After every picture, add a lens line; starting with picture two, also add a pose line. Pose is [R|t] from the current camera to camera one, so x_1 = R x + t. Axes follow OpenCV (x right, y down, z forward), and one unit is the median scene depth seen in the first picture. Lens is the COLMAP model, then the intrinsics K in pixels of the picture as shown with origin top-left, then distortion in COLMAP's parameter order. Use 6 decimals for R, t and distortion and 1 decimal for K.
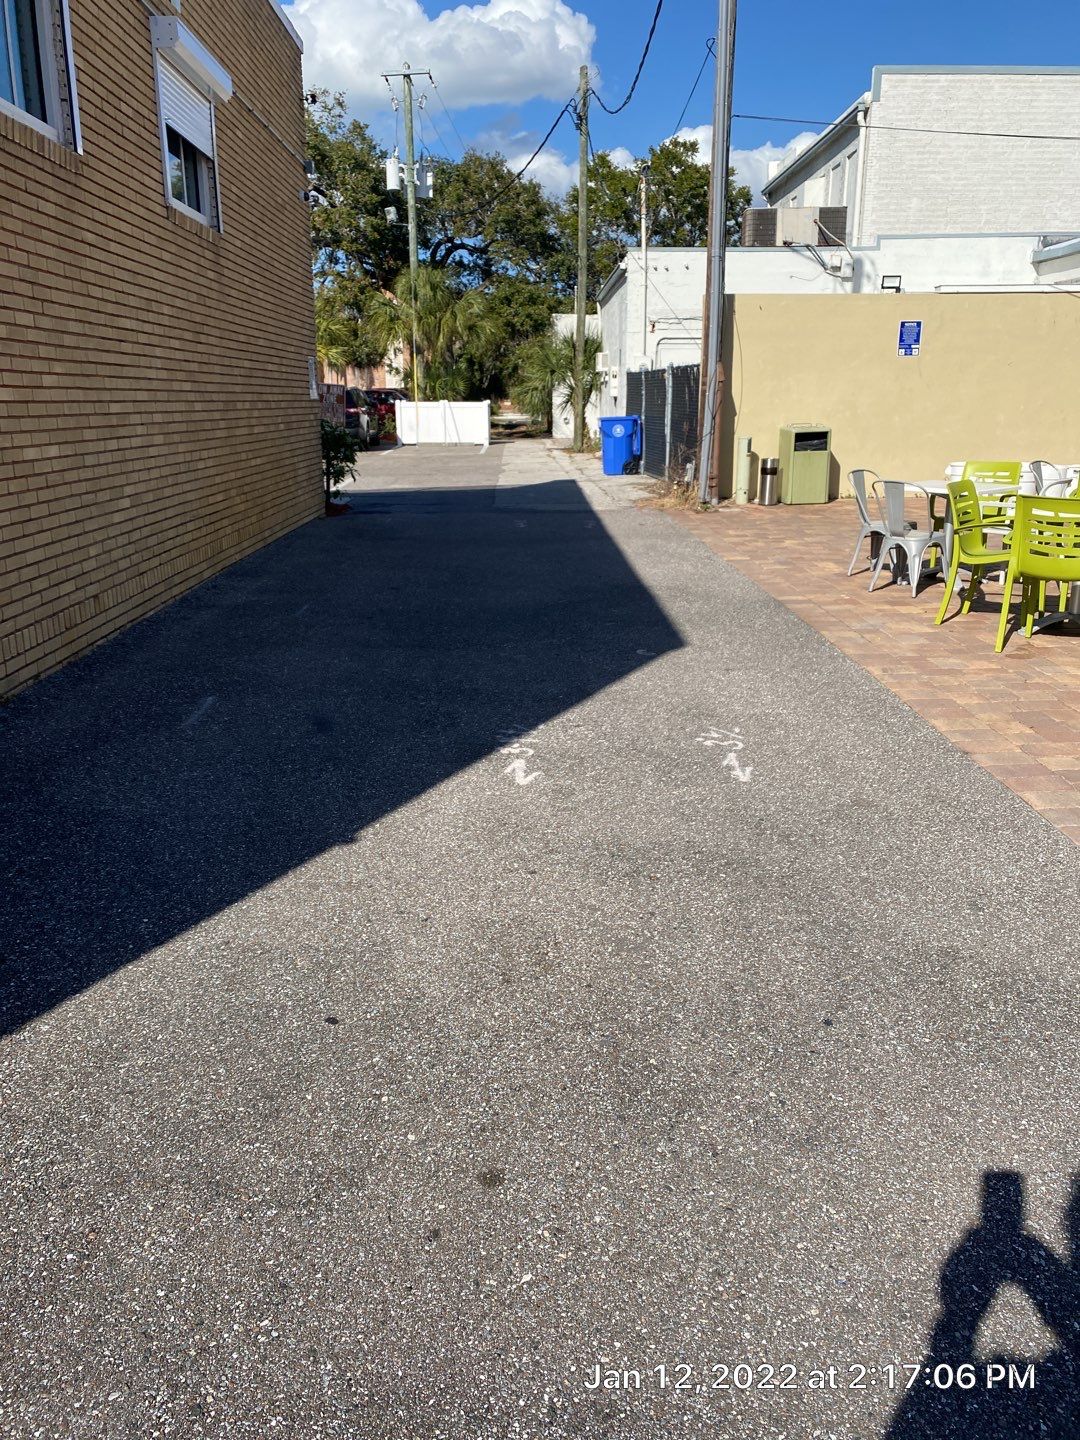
lens RADIAL K [[1091.5, 0, 540.5], [0, 1091.5, 716.7], [0, 0, 1]] dist [0.009842, 0.005037]
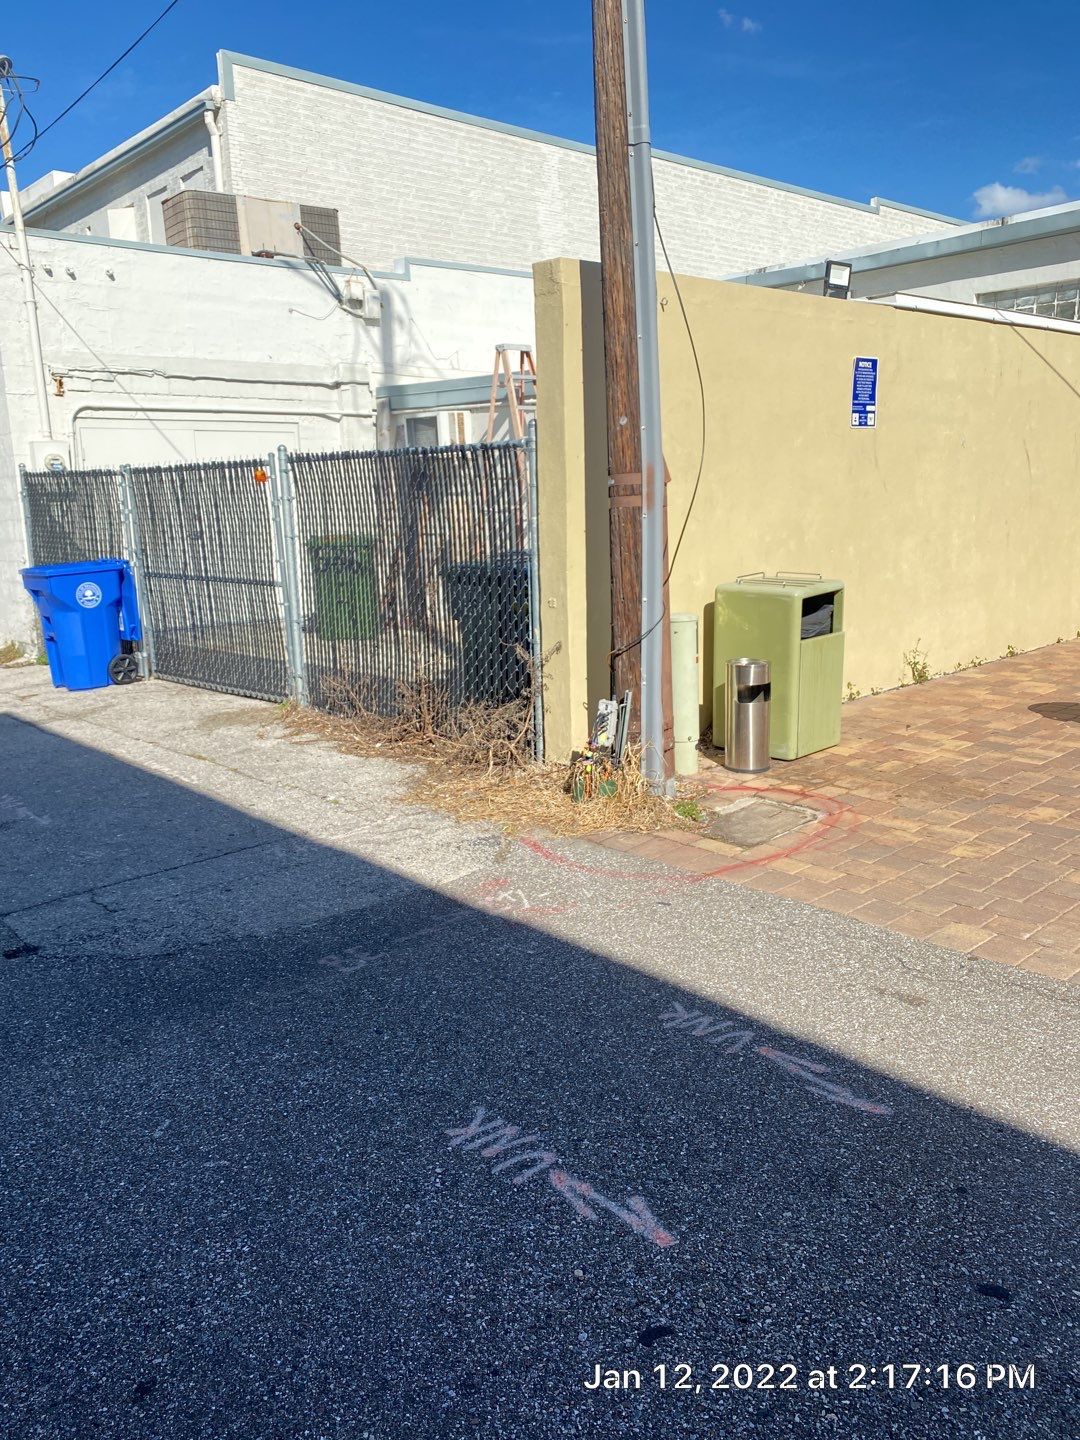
lens RADIAL K [[1091.5, 0, 538.0], [0, 1091.5, 722.9], [0, 0, 1]] dist [0.009842, 0.005037]
pose [[0.752968, -0.159971, 0.638317, -0.079520], [0.212599, 0.977122, -0.005905, -0.153013], [-0.622769, 0.140152, 0.769751, 0.491886]]
